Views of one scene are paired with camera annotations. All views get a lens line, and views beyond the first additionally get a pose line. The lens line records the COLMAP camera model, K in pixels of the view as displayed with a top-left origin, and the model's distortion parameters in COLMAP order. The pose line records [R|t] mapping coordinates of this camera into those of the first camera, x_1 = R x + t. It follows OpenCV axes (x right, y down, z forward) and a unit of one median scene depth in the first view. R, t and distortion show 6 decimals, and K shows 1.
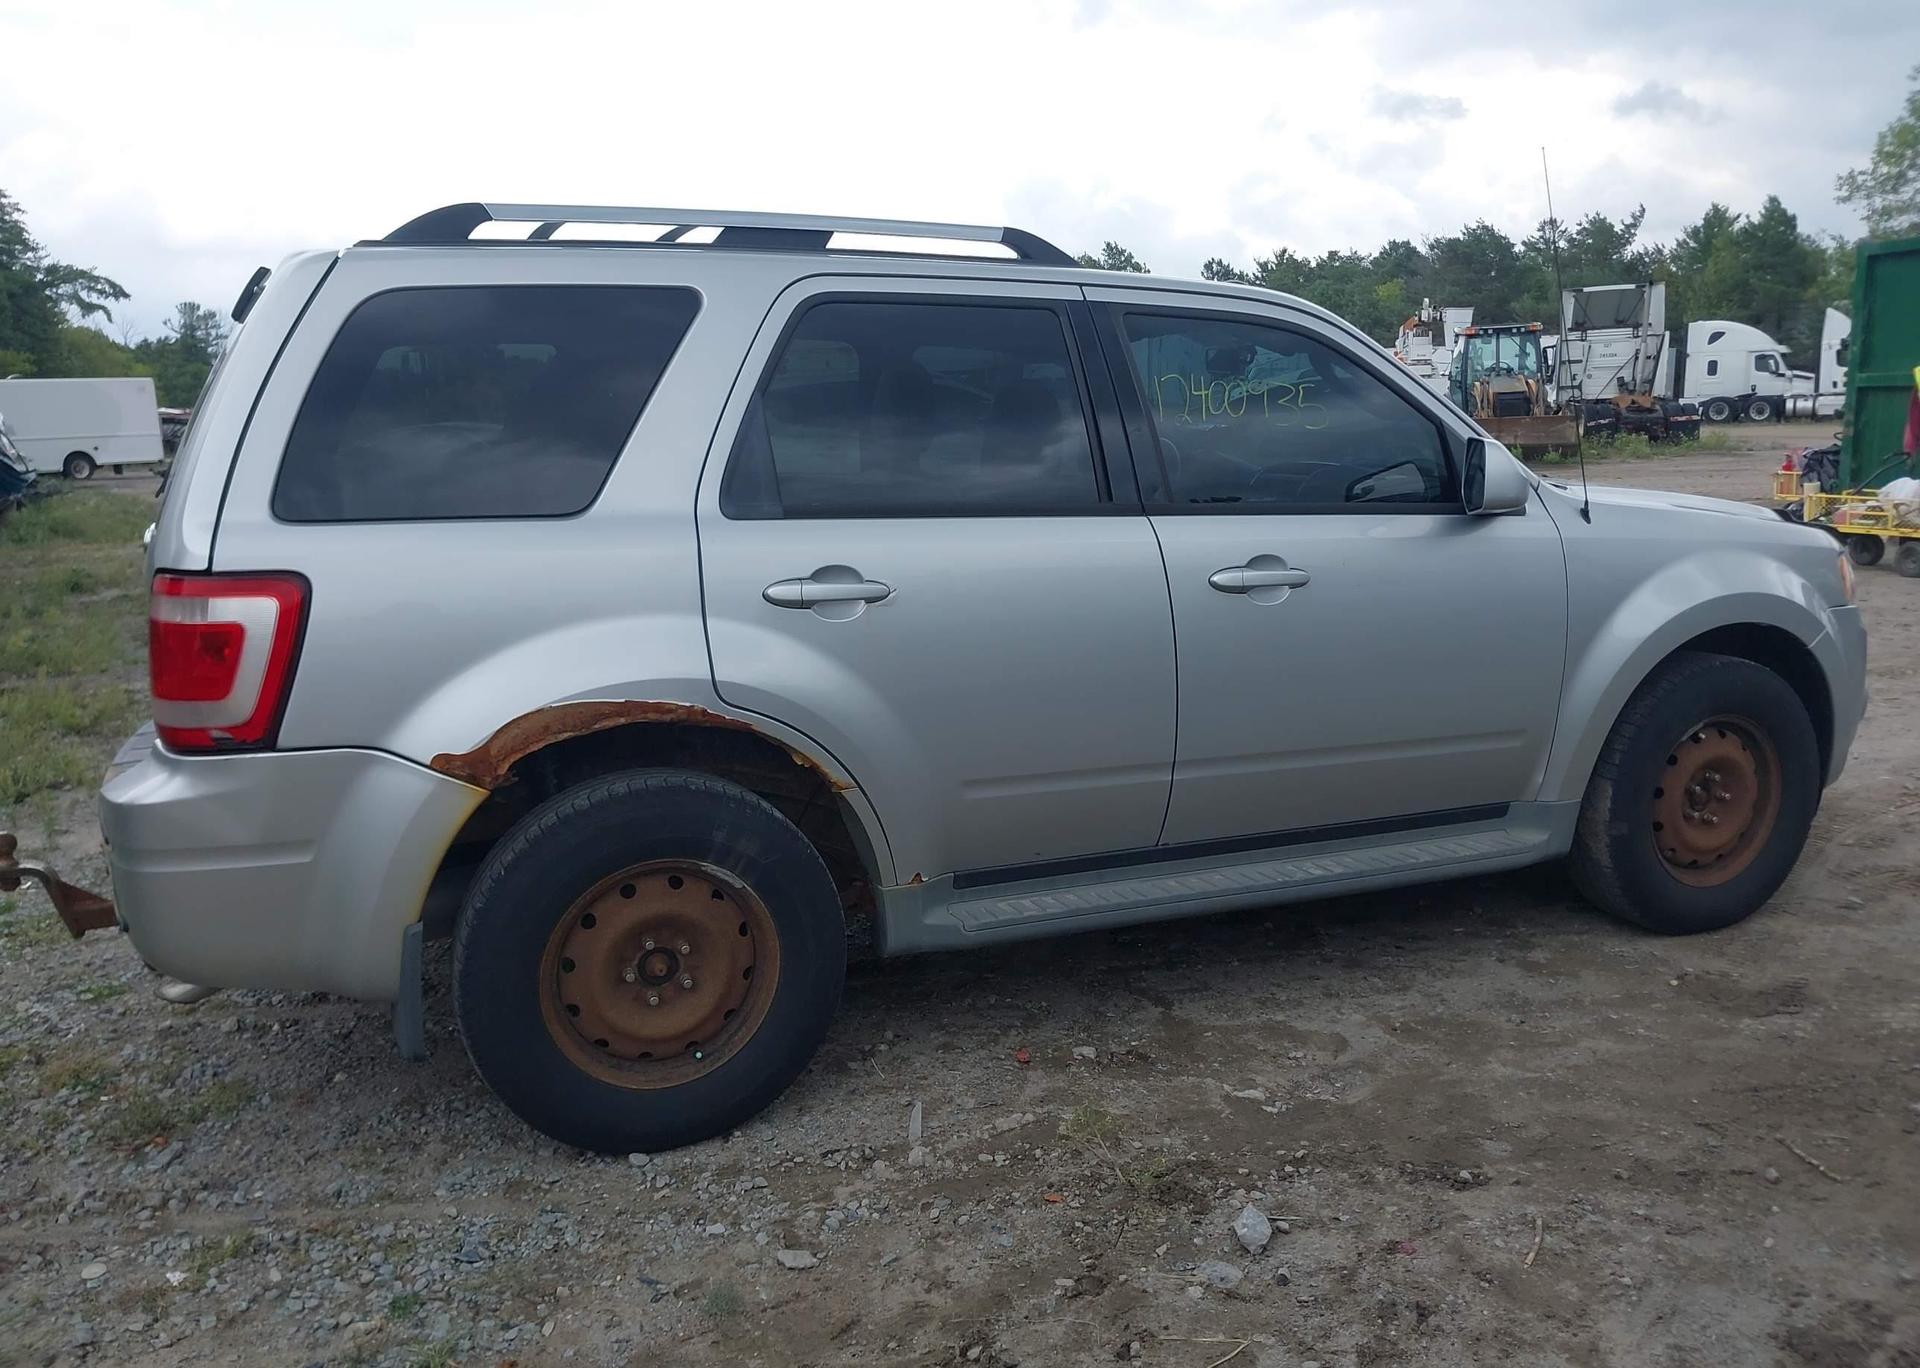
lens RADIAL K [[1544.5, 0, 960.0], [0, 1544.5, 684.0], [0, 0, 1]] dist [0.032510, -0.062285]
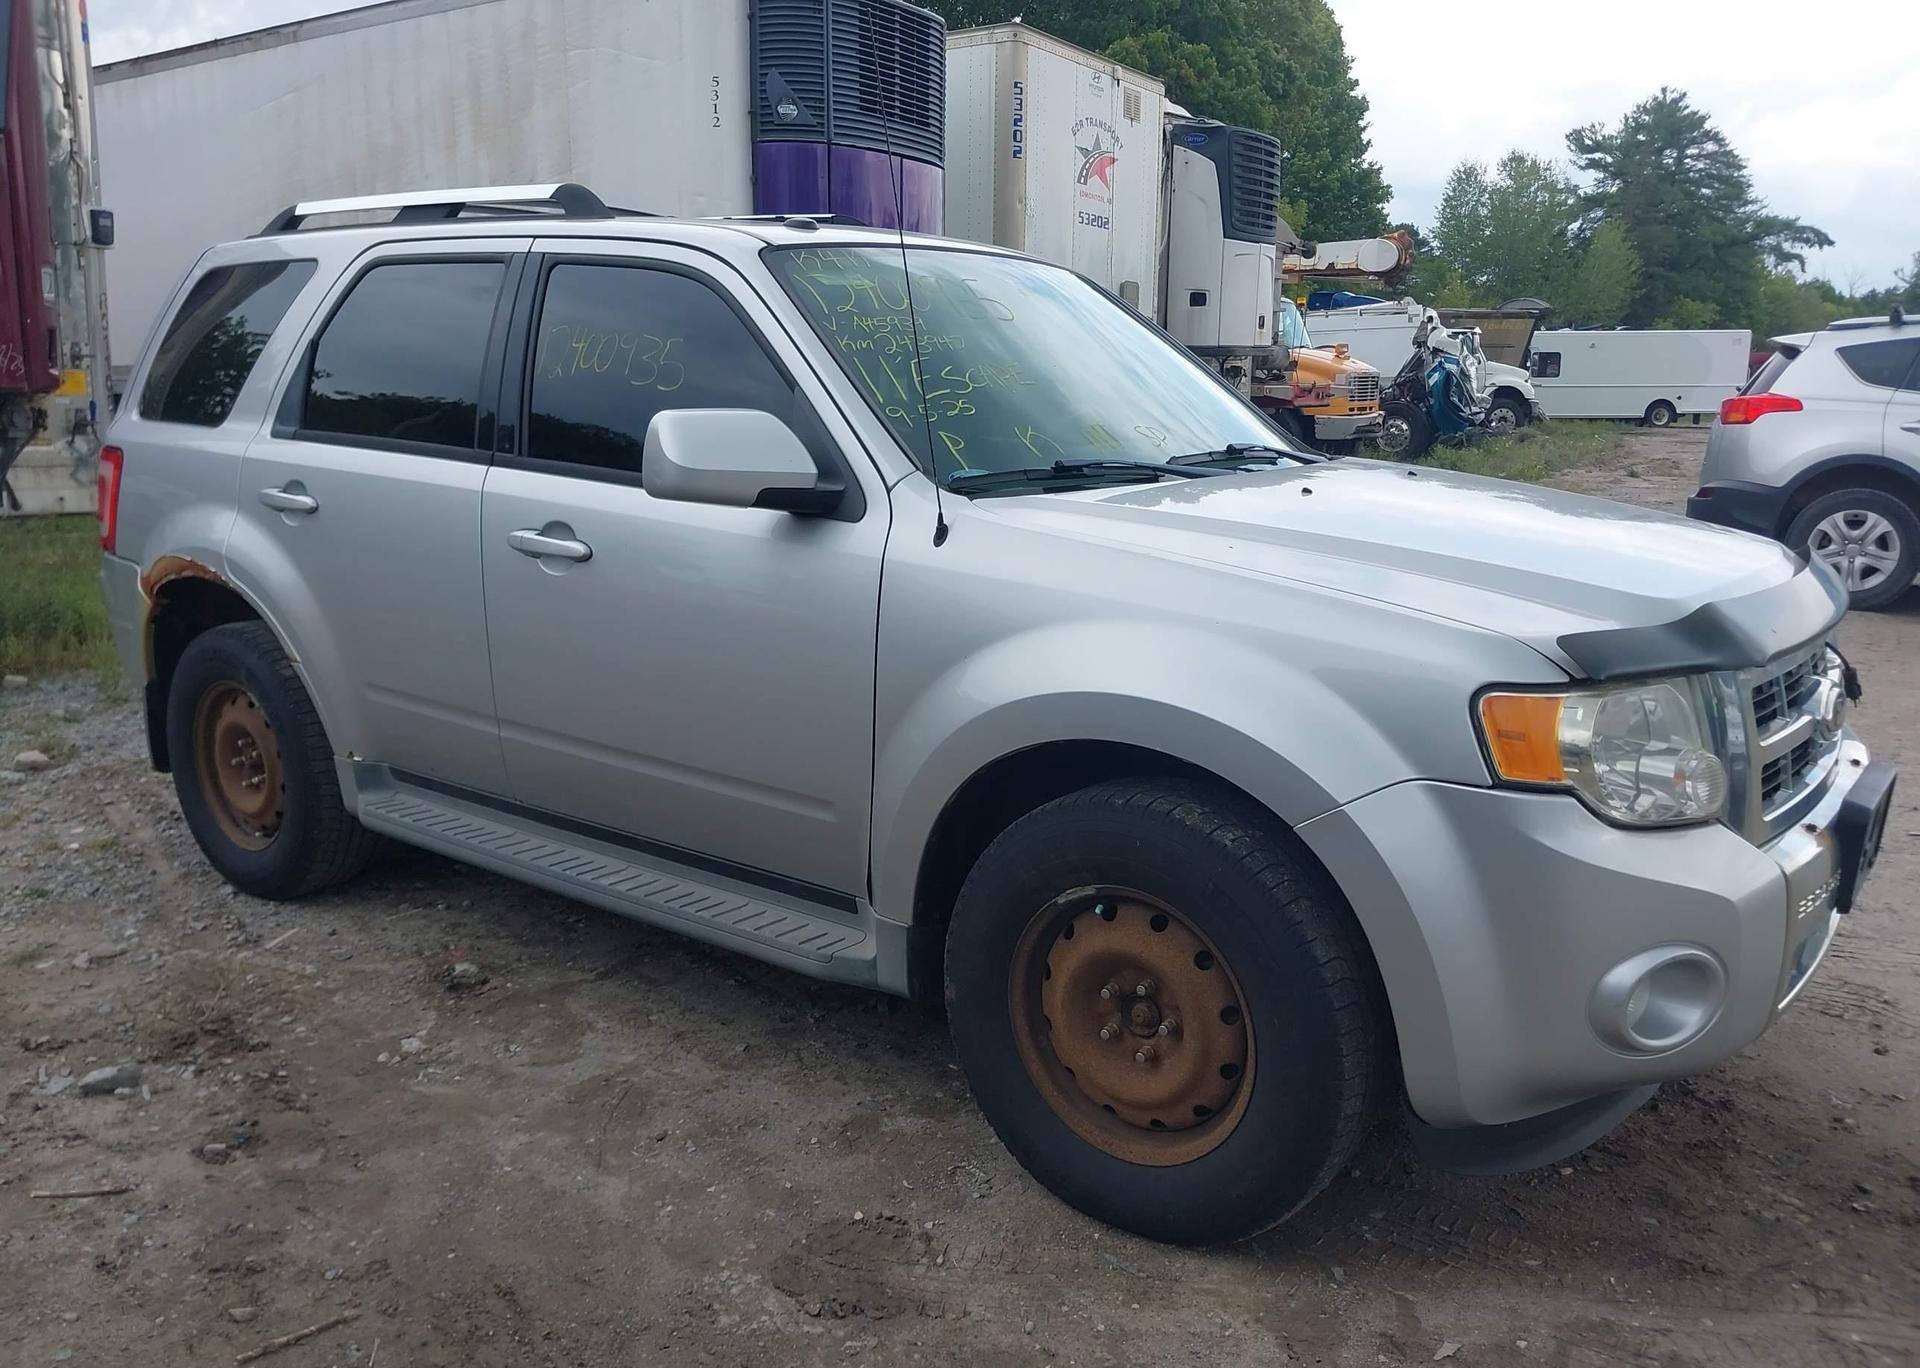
lens RADIAL K [[1520.8, 0, 963.9], [0, 1520.8, 684.6], [0, 0, 1]] dist [0.010619, -0.011680]
pose [[0.505731, 0.198333, -0.839584, 1.251066], [-0.169632, 0.977076, 0.128634, -0.165310], [0.845850, 0.077366, 0.527781, 0.823680]]
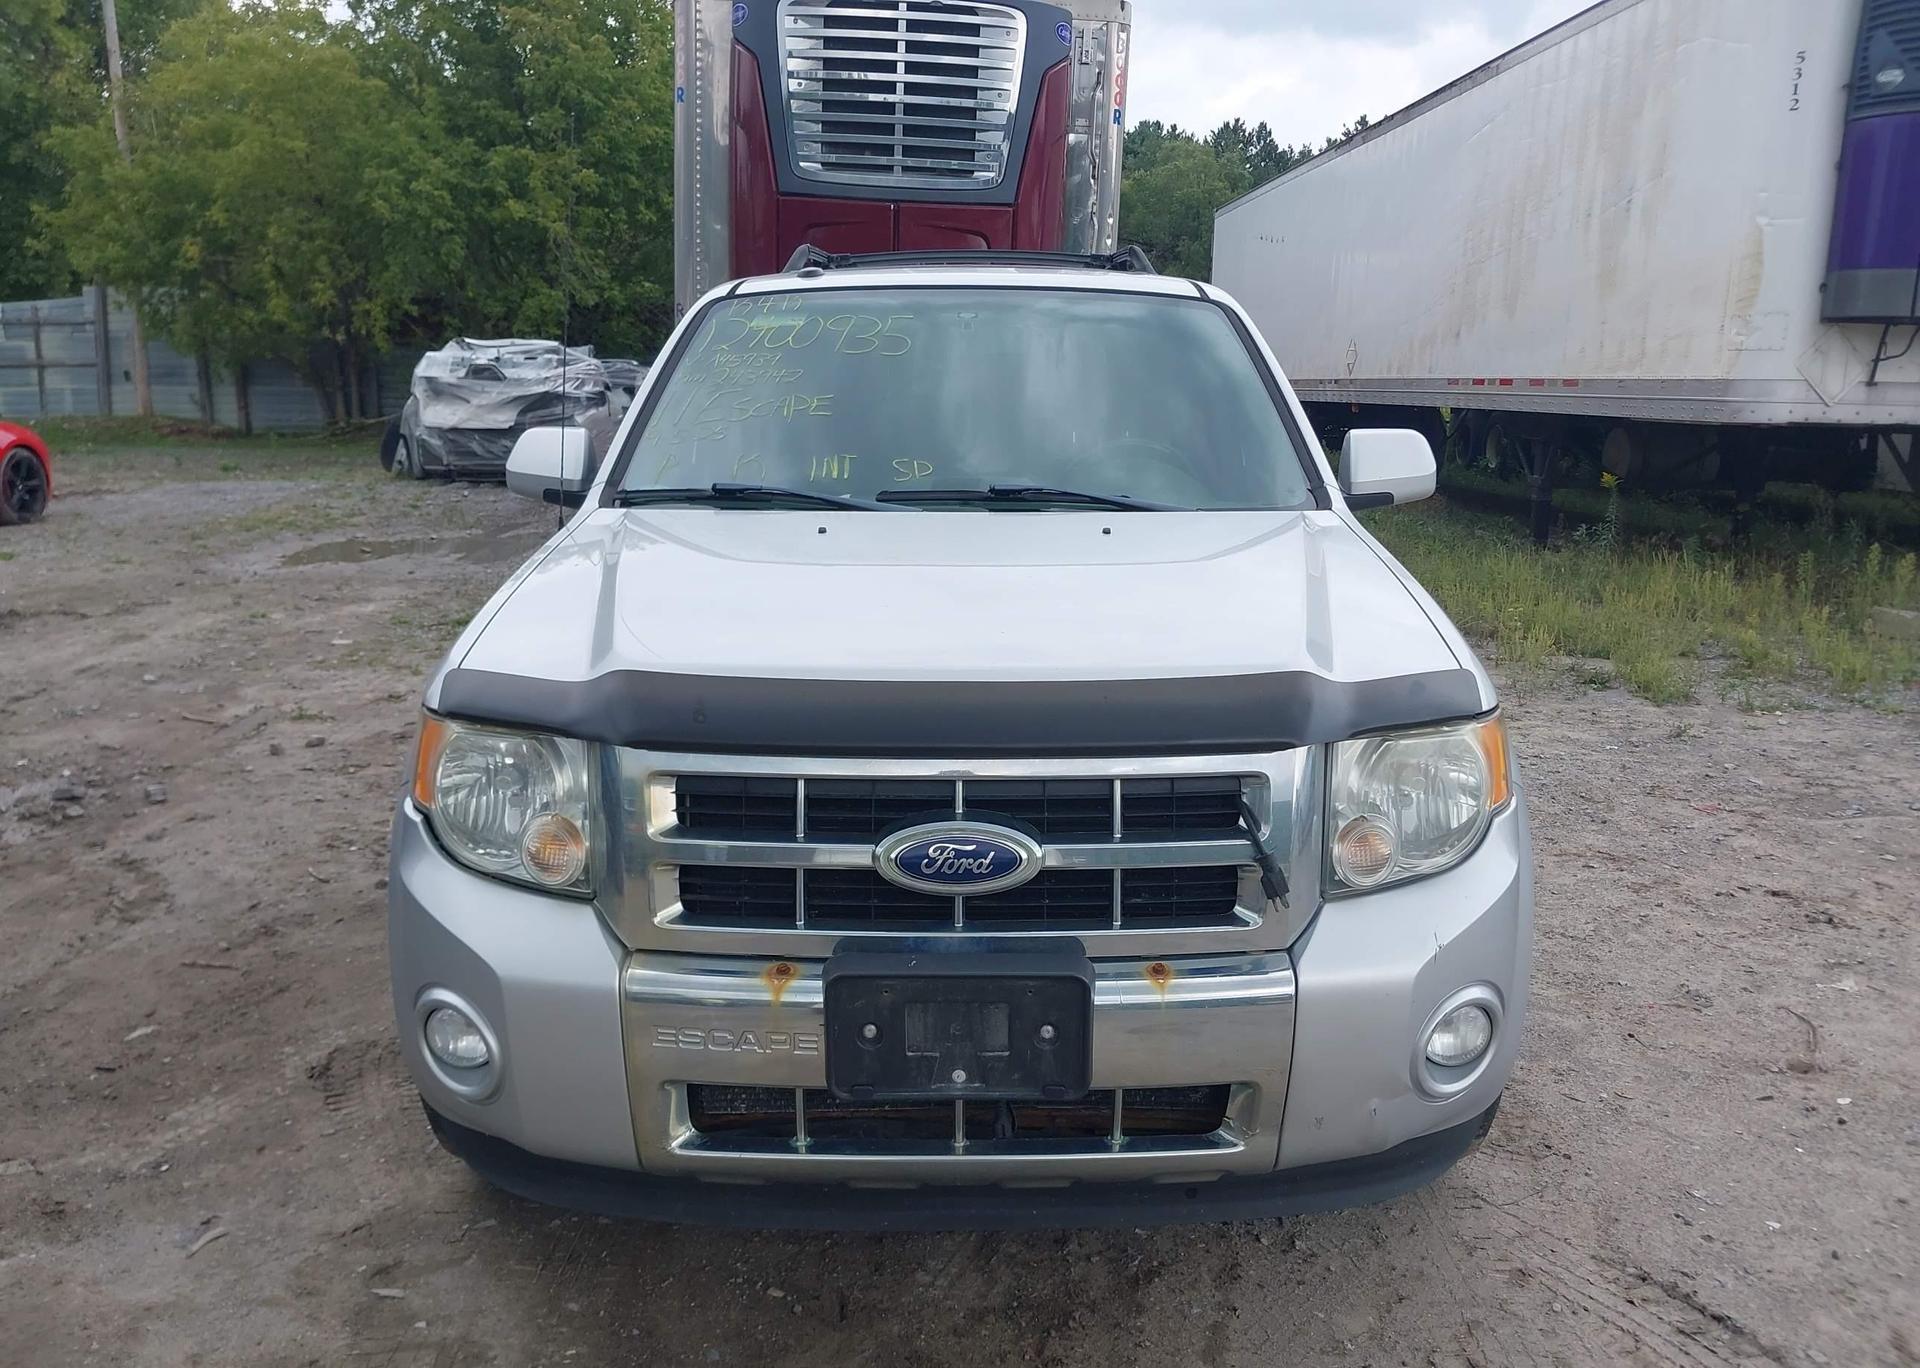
lens RADIAL K [[1520.8, 0, 963.9], [0, 1520.8, 684.6], [0, 0, 1]] dist [0.010619, -0.011680]
pose [[-0.388380, 0.201896, -0.899110, 1.352591], [-0.166366, 0.944308, 0.283909, -0.373409], [0.906357, 0.259846, -0.333162, 1.877273]]
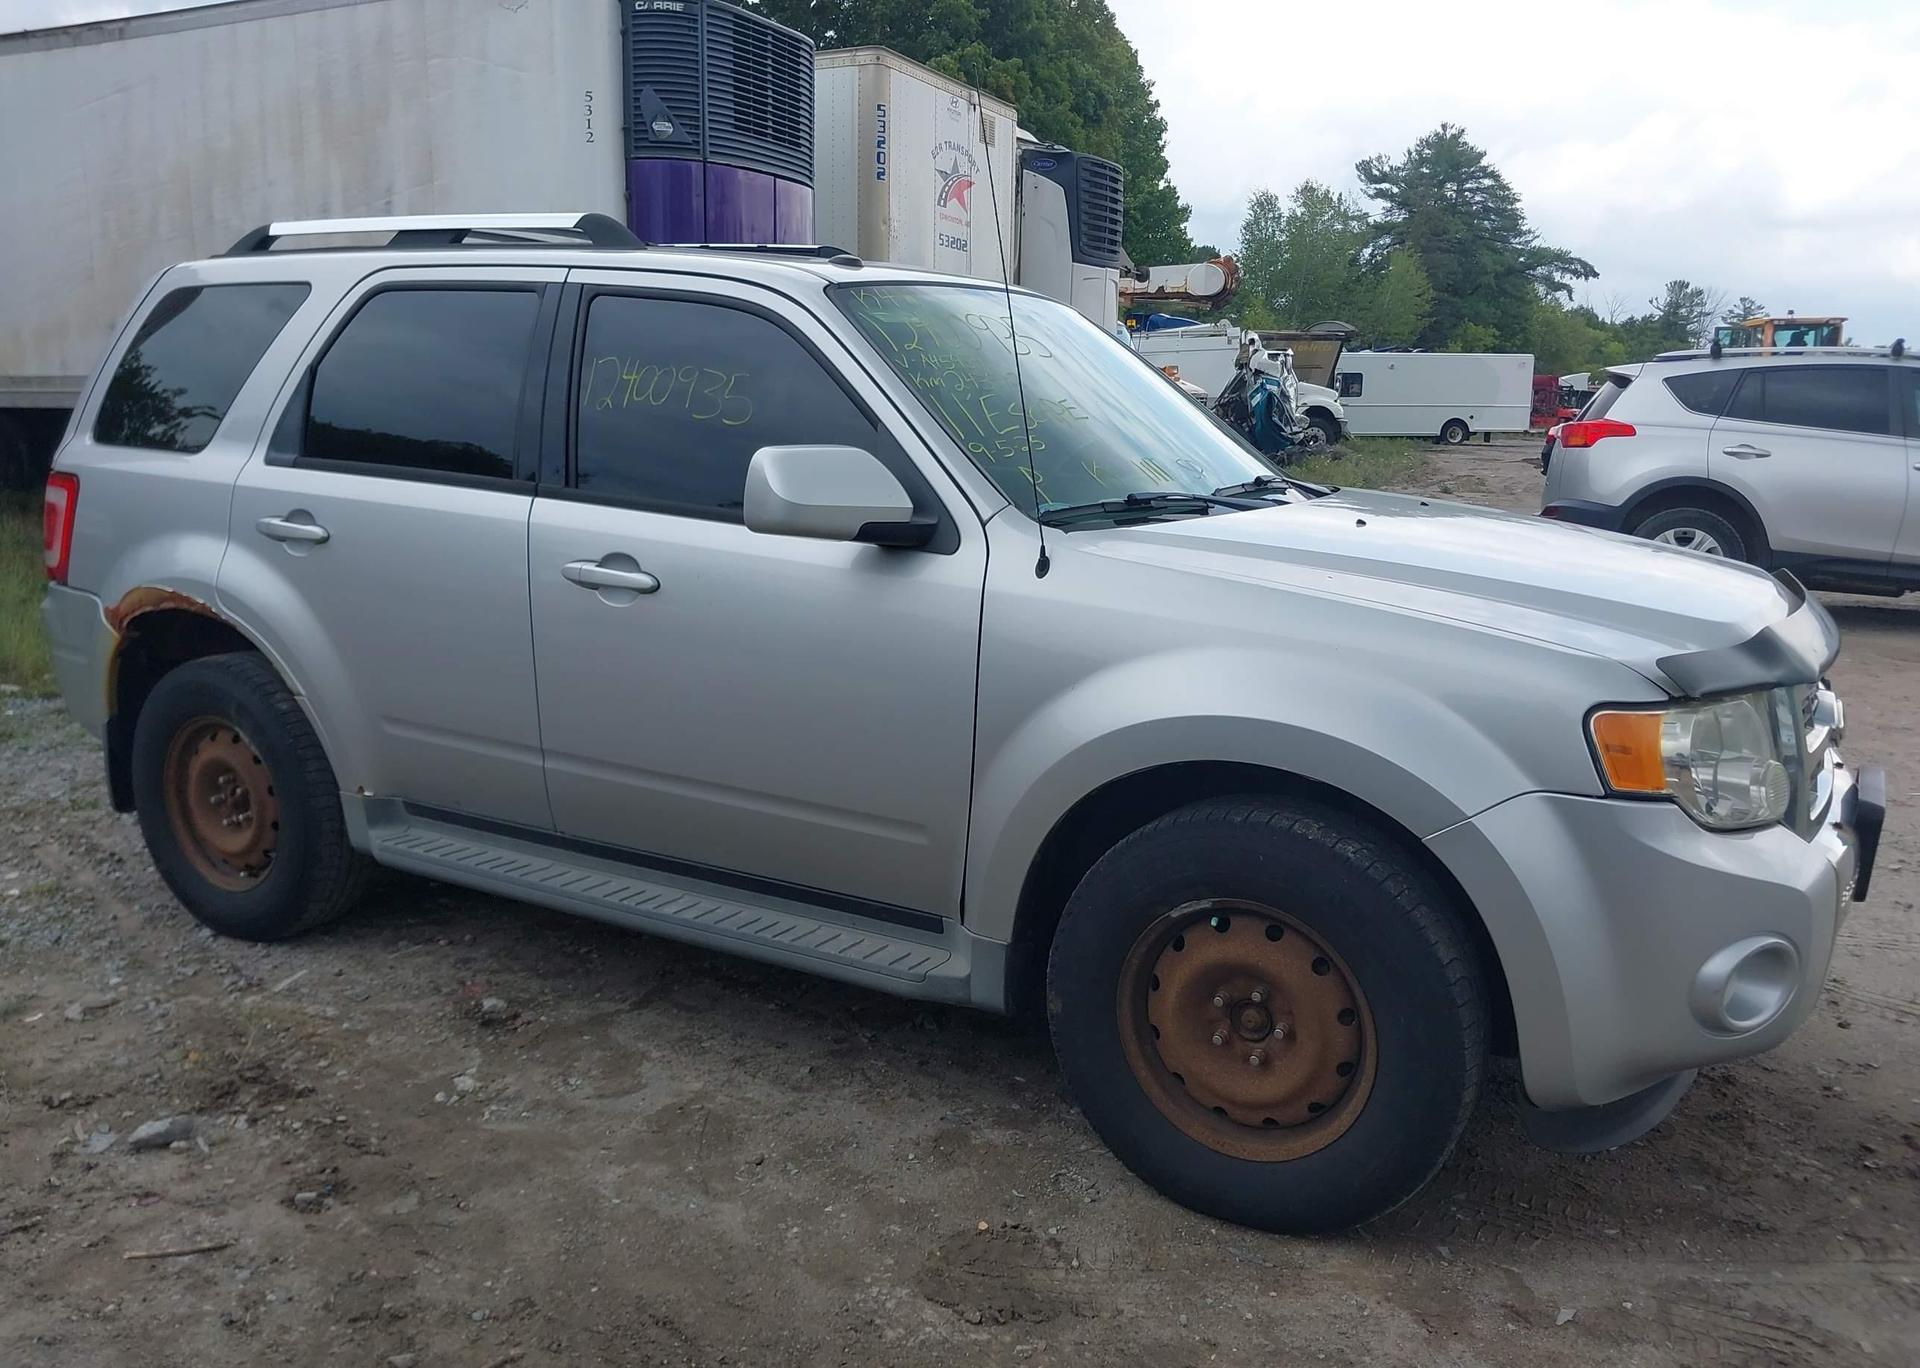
lens RADIAL K [[1520.8, 0, 963.9], [0, 1520.8, 684.6], [0, 0, 1]] dist [0.010619, -0.011680]
pose [[0.609593, 0.182193, -0.771493, 1.181313], [-0.168105, 0.980806, 0.098795, -0.147843], [0.774685, 0.069467, 0.628520, 0.664543]]
